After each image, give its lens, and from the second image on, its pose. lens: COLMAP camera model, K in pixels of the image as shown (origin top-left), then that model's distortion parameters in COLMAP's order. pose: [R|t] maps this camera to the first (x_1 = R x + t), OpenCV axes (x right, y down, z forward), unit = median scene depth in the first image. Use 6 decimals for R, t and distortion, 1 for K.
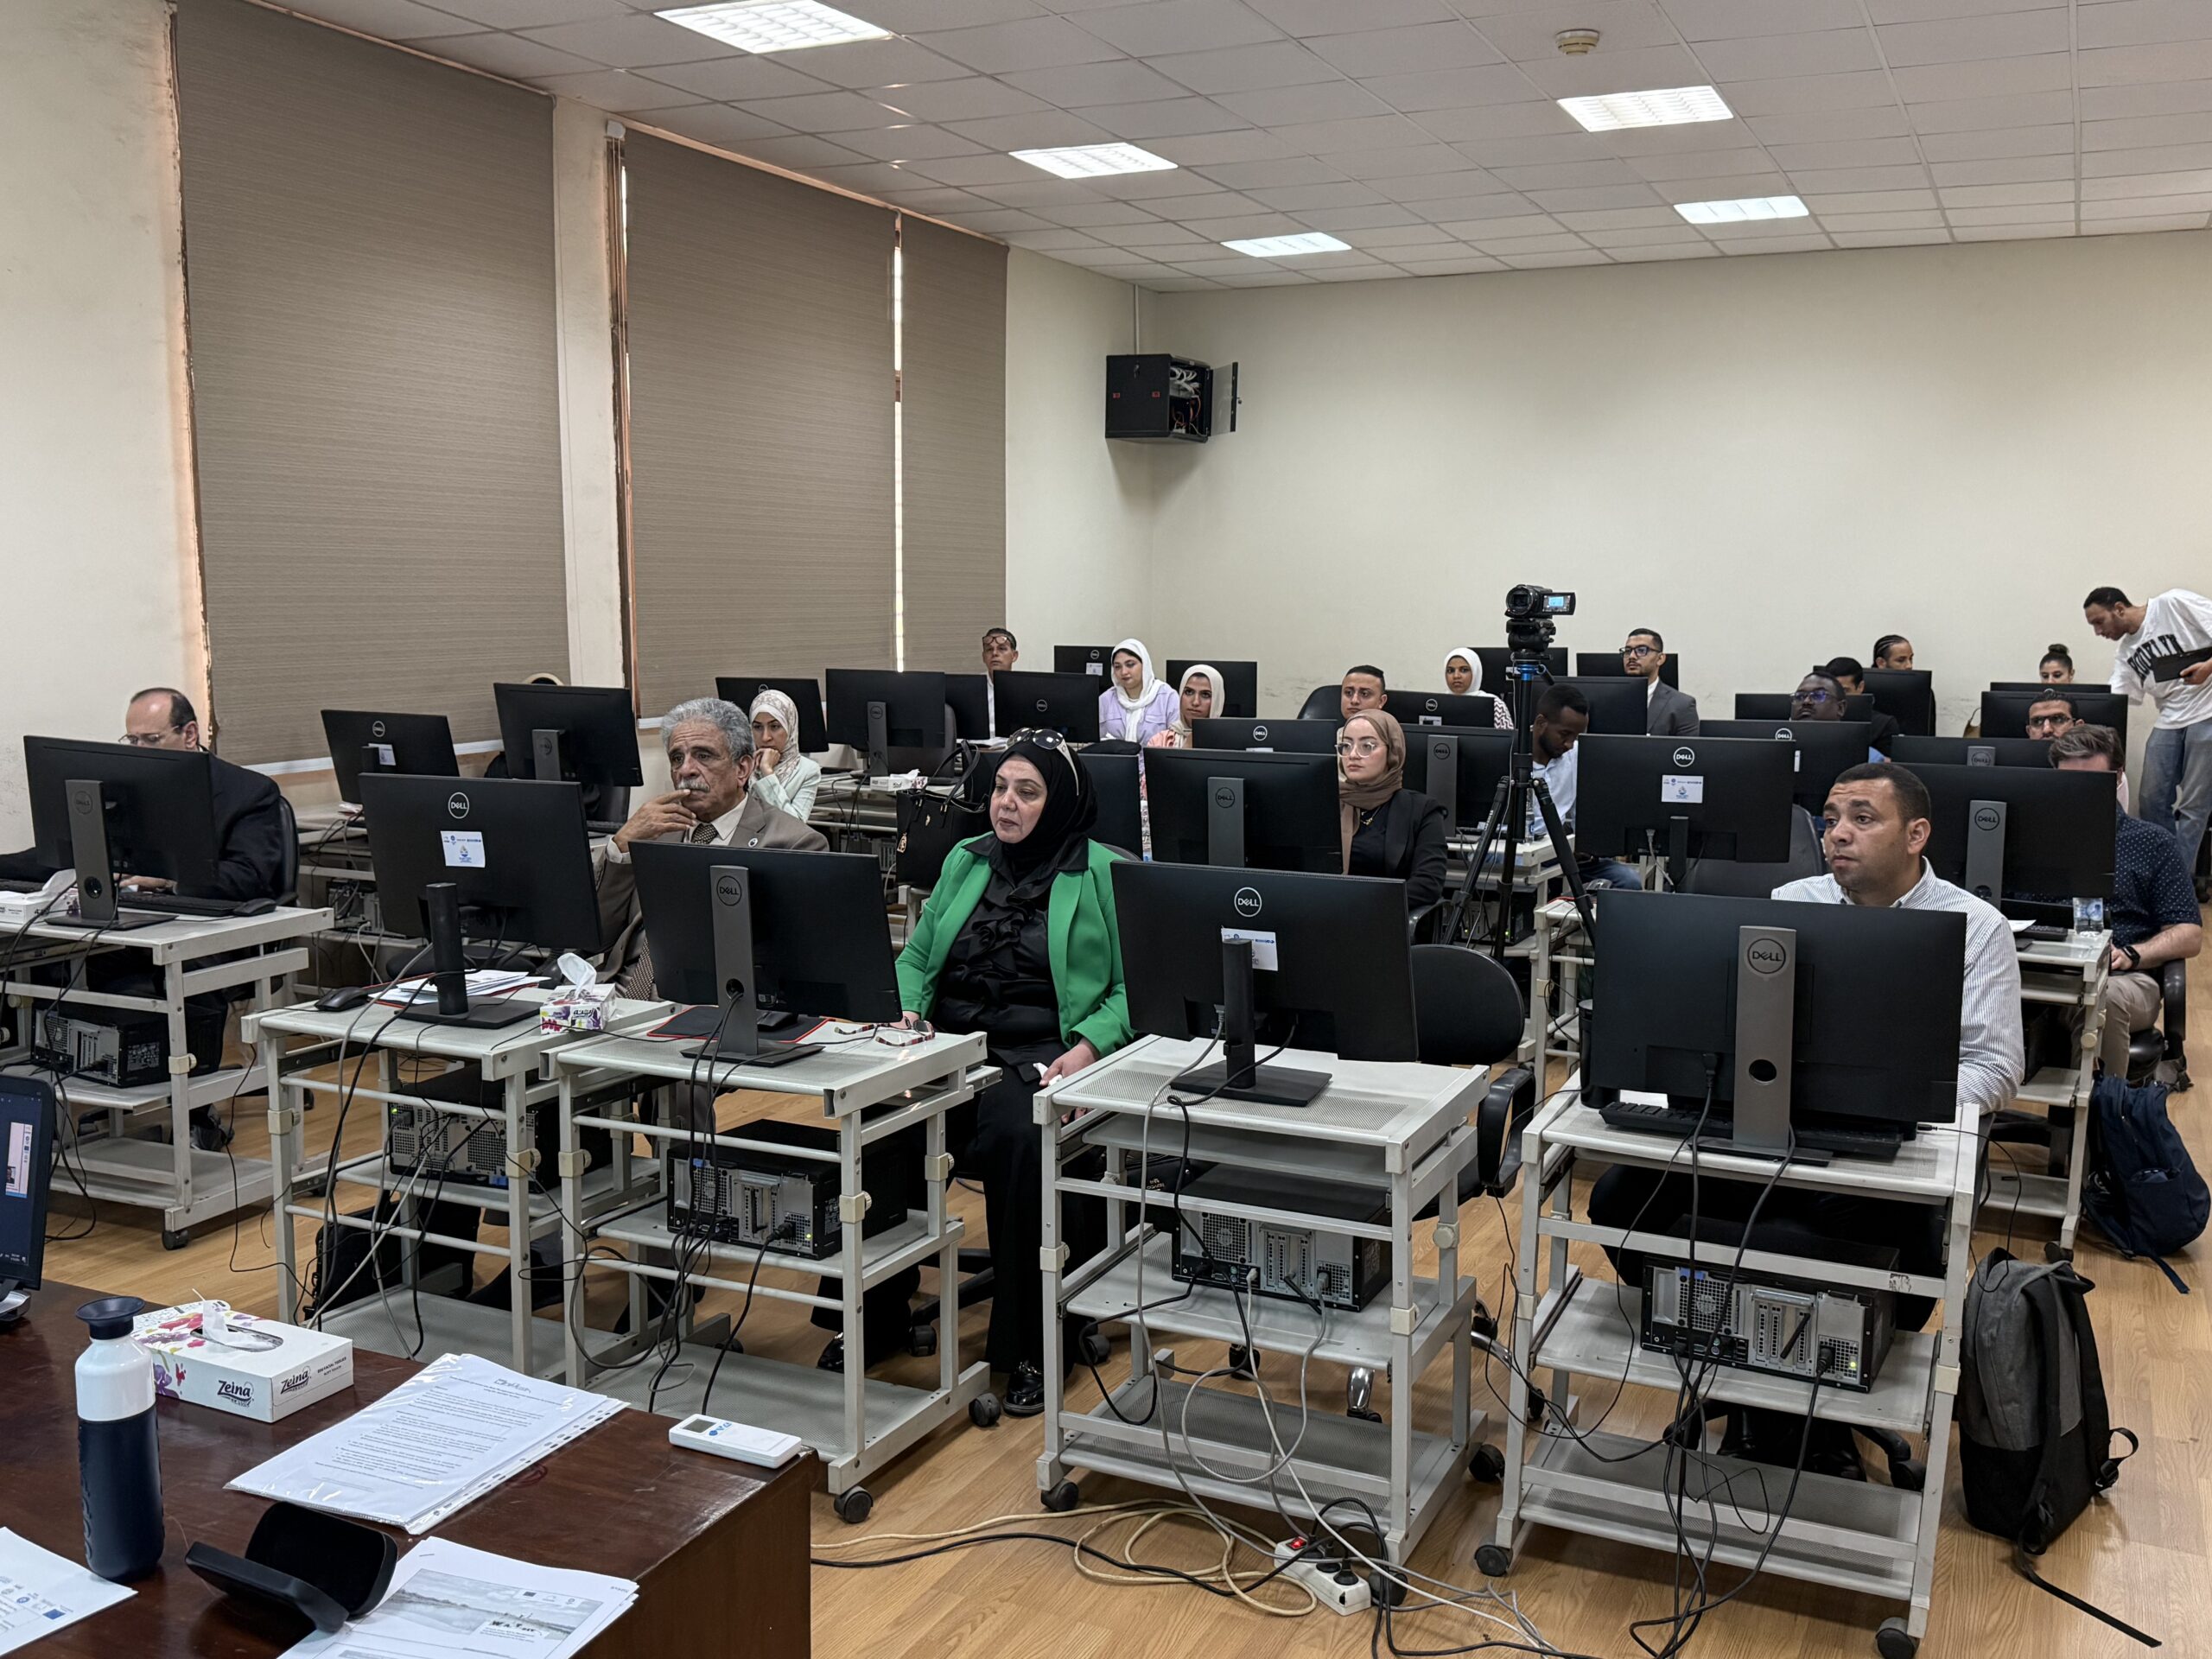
lens RADIAL K [[2004.7, 0, 1100.7], [0, 2004.7, 819.8], [0, 0, 1]] dist [0.051963, -0.046649]
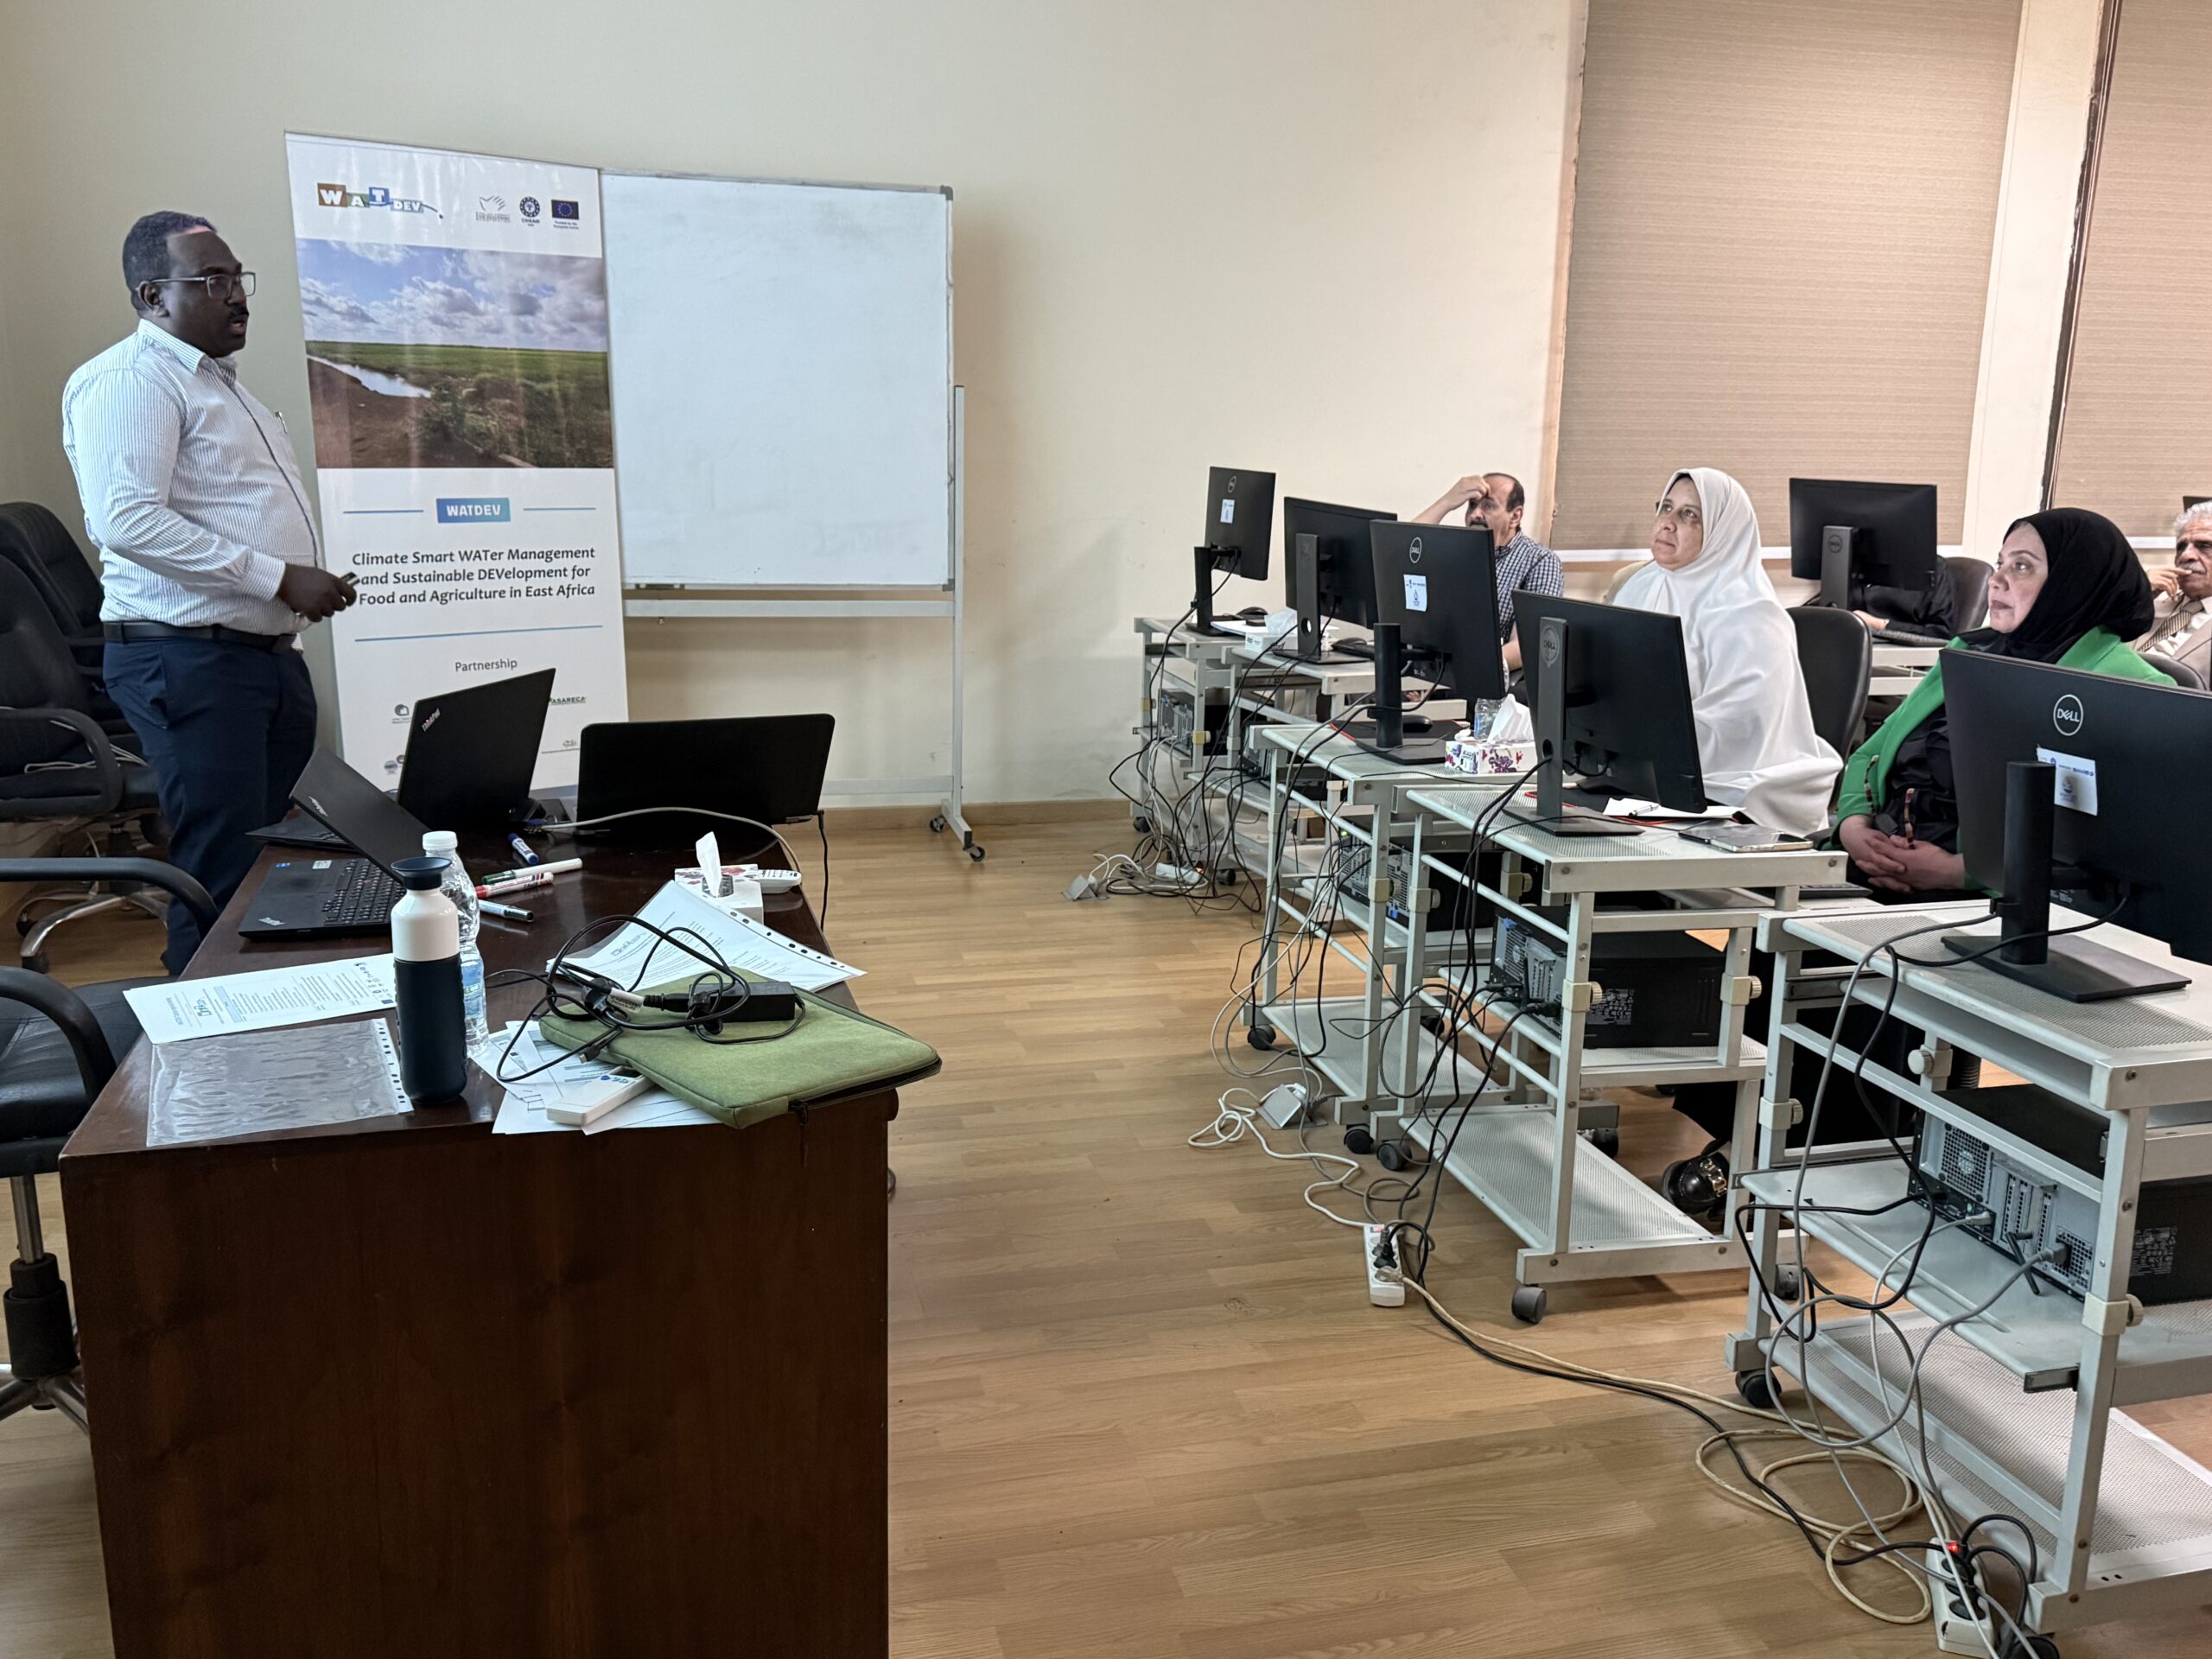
lens RADIAL K [[1847.6, 0, 1102.9], [0, 1847.6, 838.7], [0, 0, 1]] dist [0.059826, -0.081319]
pose [[0.648348, 0.172633, -0.741513, 0.262152], [-0.102316, 0.984875, 0.139830, 0.018573], [0.754437, -0.014790, 0.656205, 0.204620]]
